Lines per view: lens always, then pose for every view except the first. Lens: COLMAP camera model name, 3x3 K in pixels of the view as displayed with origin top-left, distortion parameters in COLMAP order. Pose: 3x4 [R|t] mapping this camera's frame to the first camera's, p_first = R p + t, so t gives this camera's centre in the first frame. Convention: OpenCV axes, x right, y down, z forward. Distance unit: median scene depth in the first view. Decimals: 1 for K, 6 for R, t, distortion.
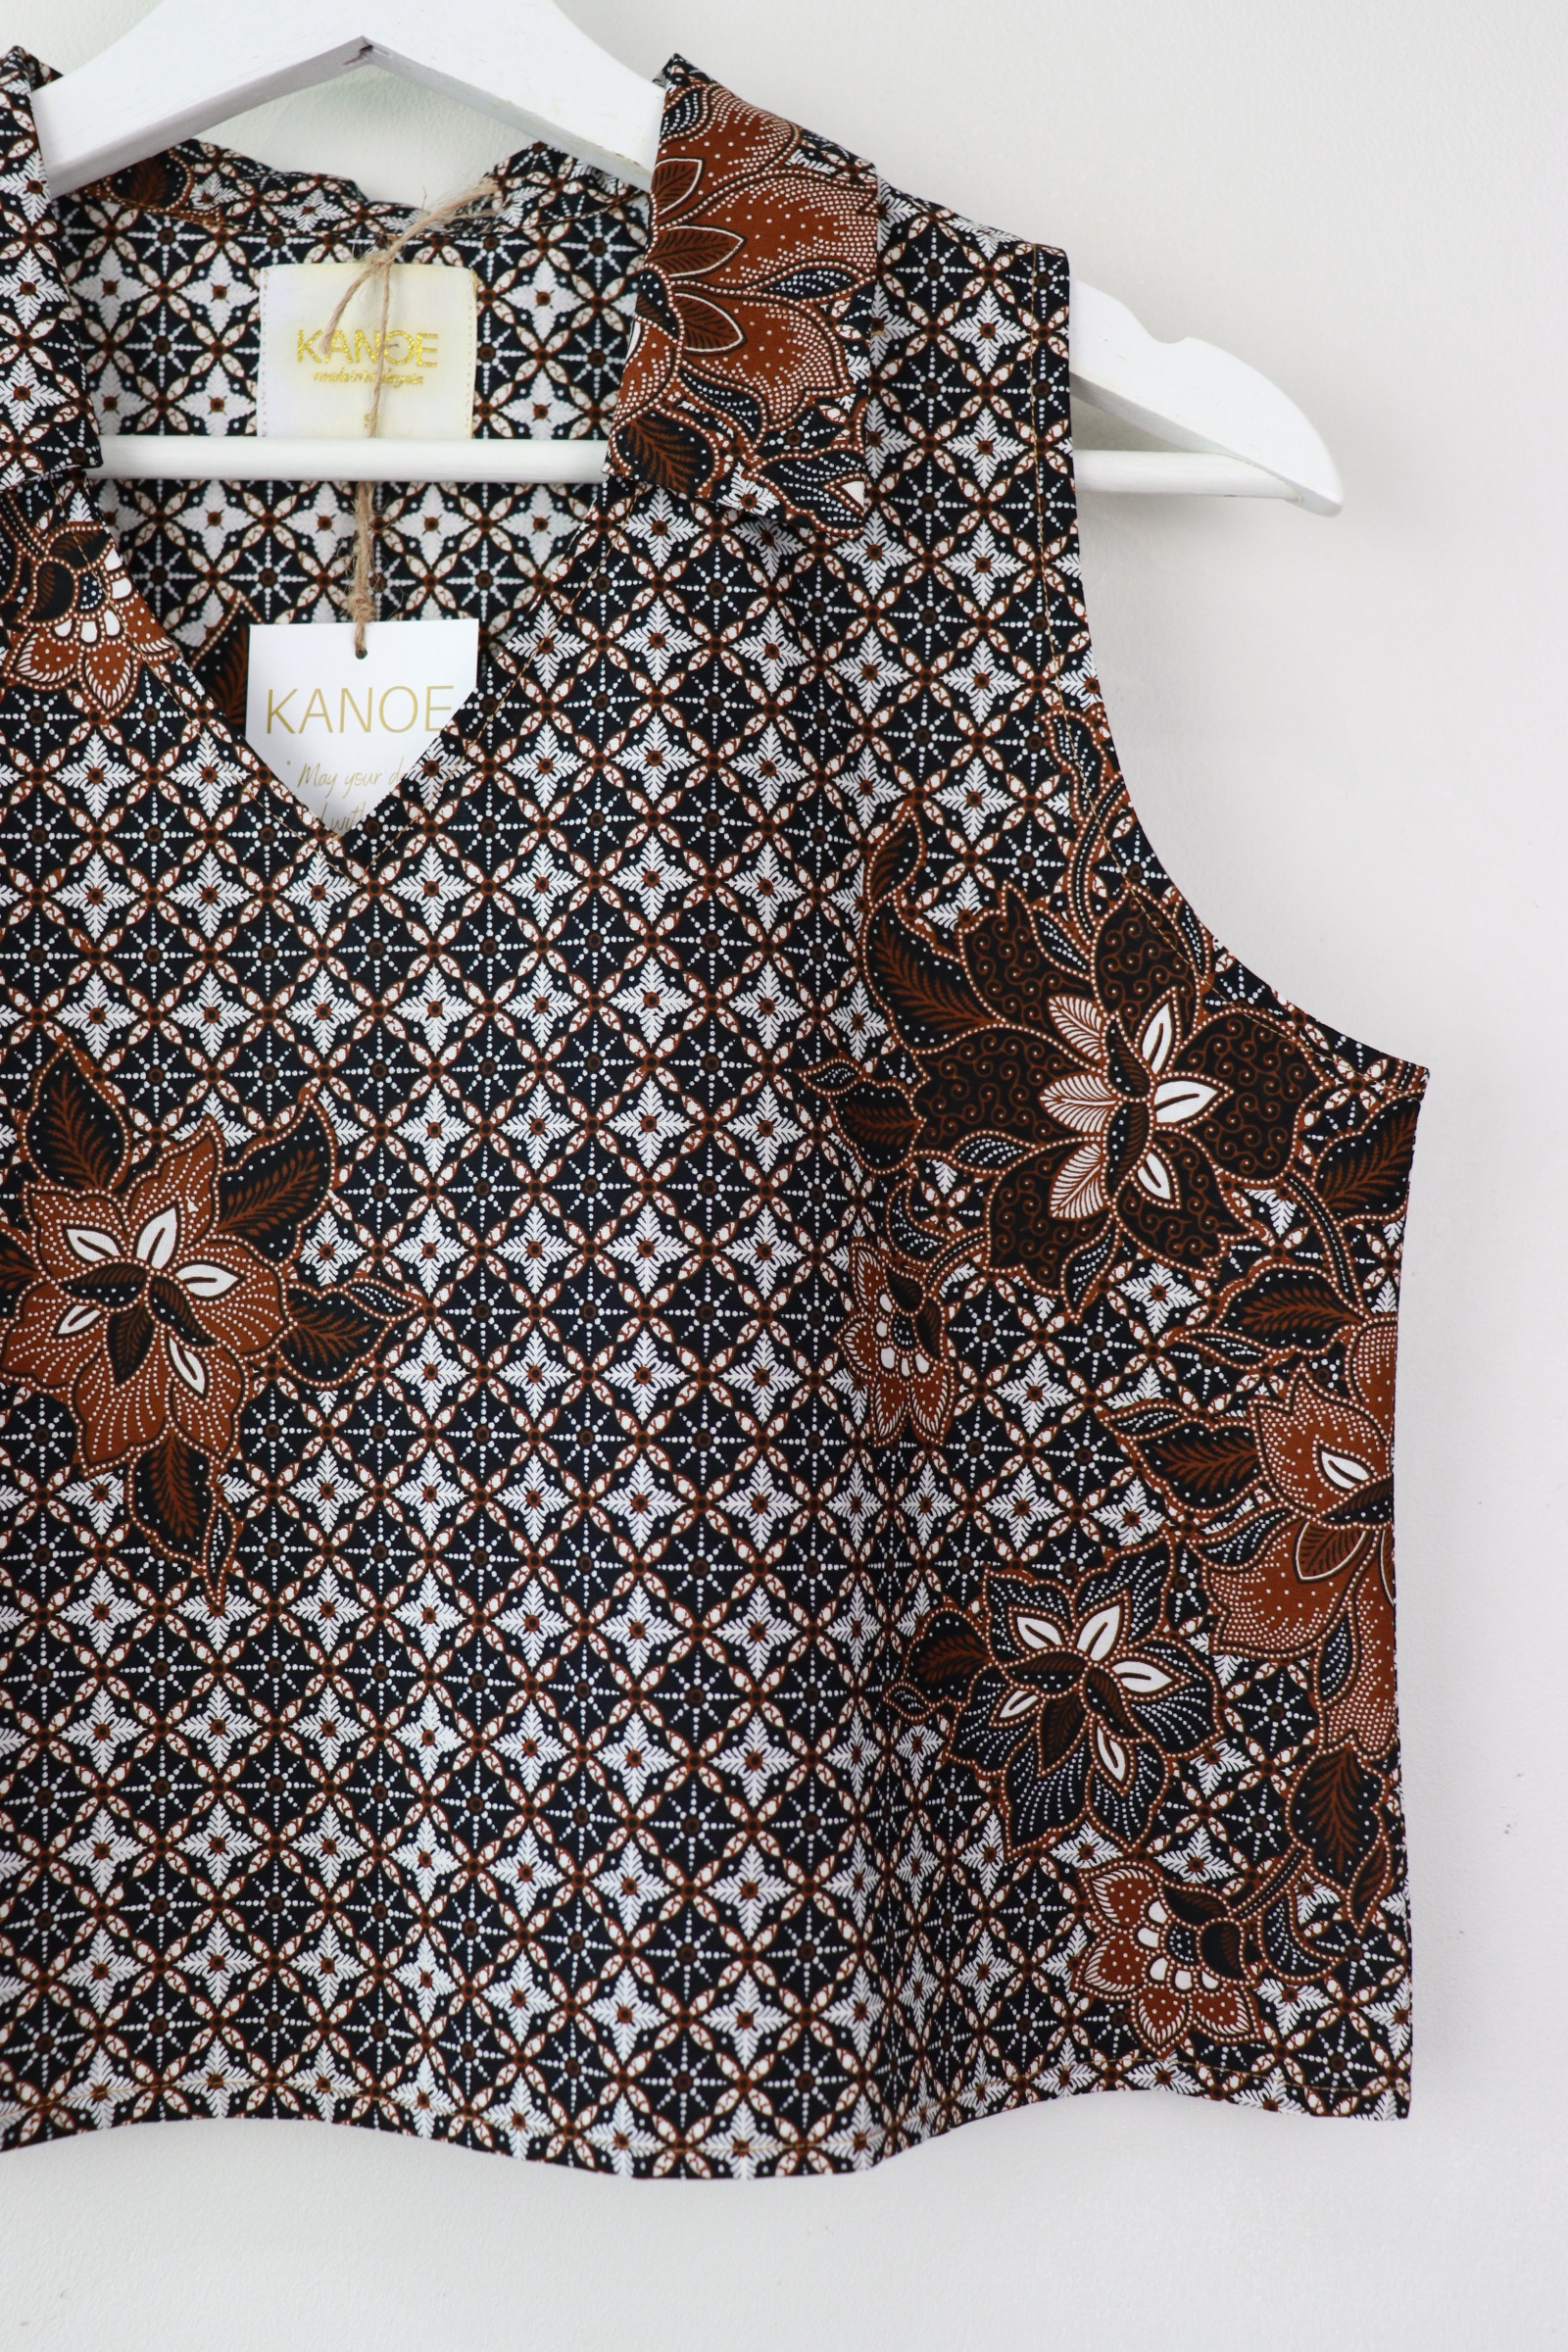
lens RADIAL K [[2235.7, 0, 789.6], [0, 2235.7, 1147.5], [0, 0, 1]] dist [-0.128260, 0.159876]
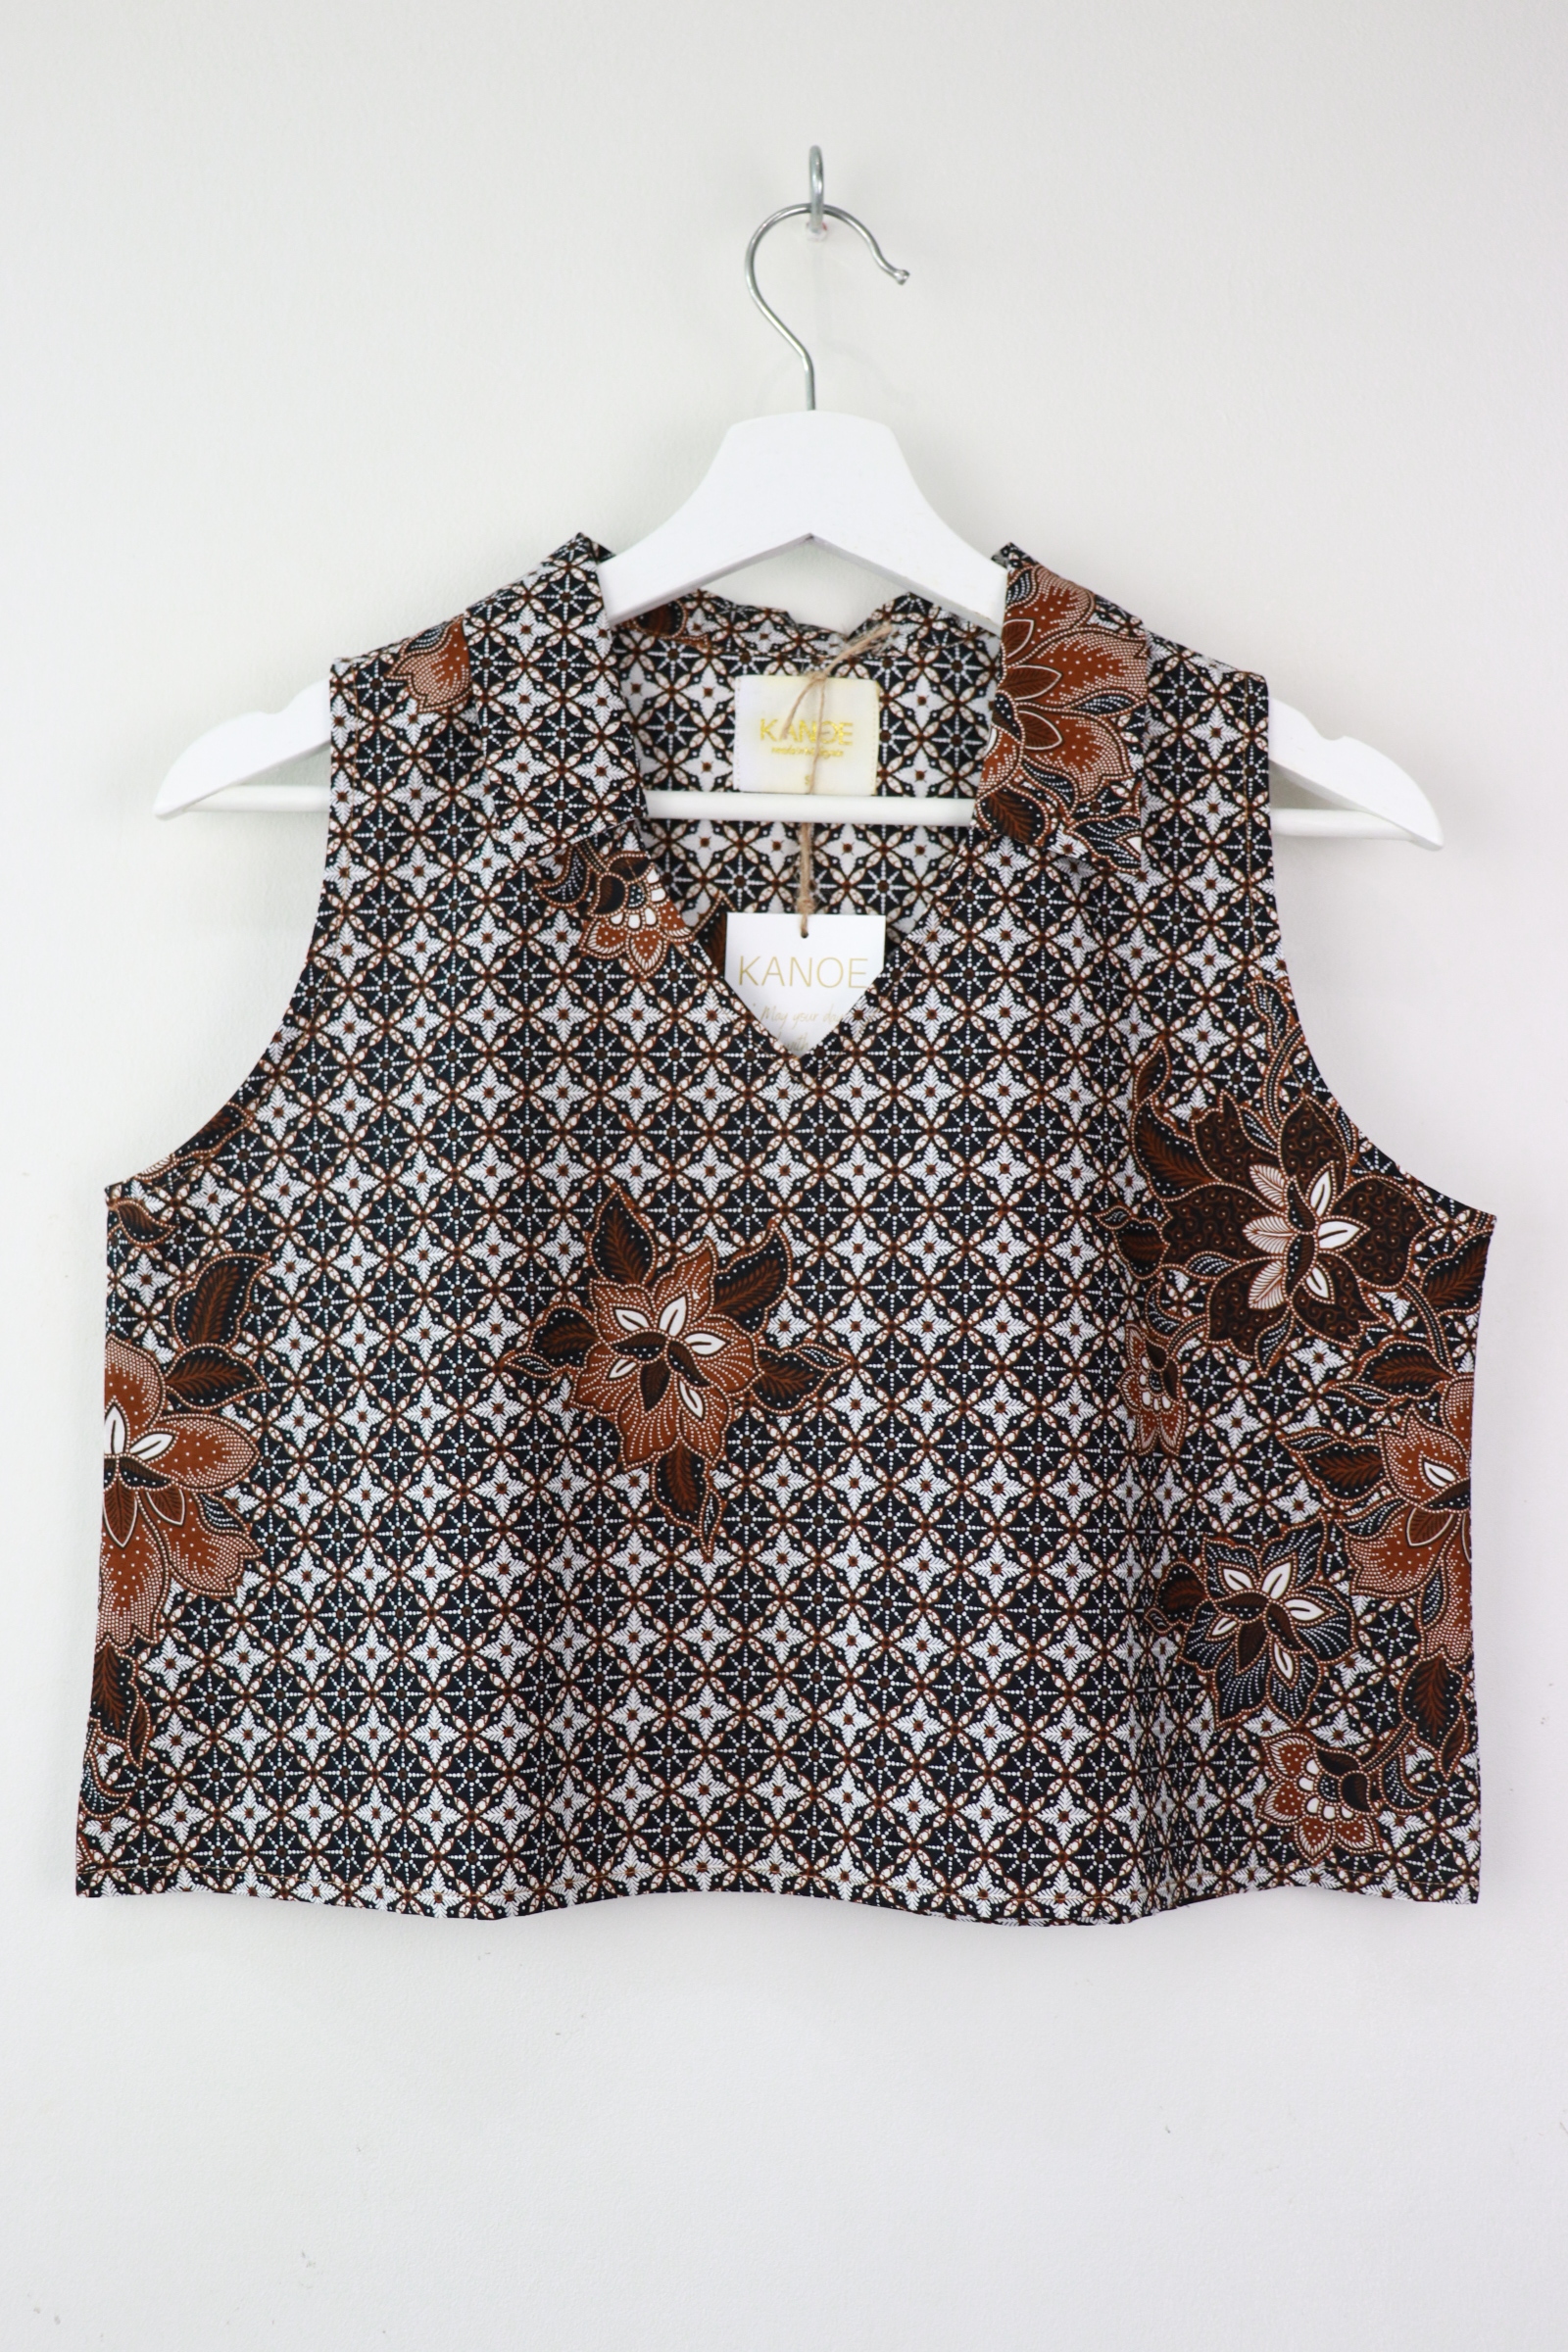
lens RADIAL K [[2235.7, 0, 789.6], [0, 2235.7, 1147.5], [0, 0, 1]] dist [-0.128260, 0.159876]
pose [[0.999870, 0.012020, -0.010733, -0.189619], [-0.012252, 0.999687, -0.021804, -0.043256], [0.010468, 0.021933, 0.999705, -0.552624]]
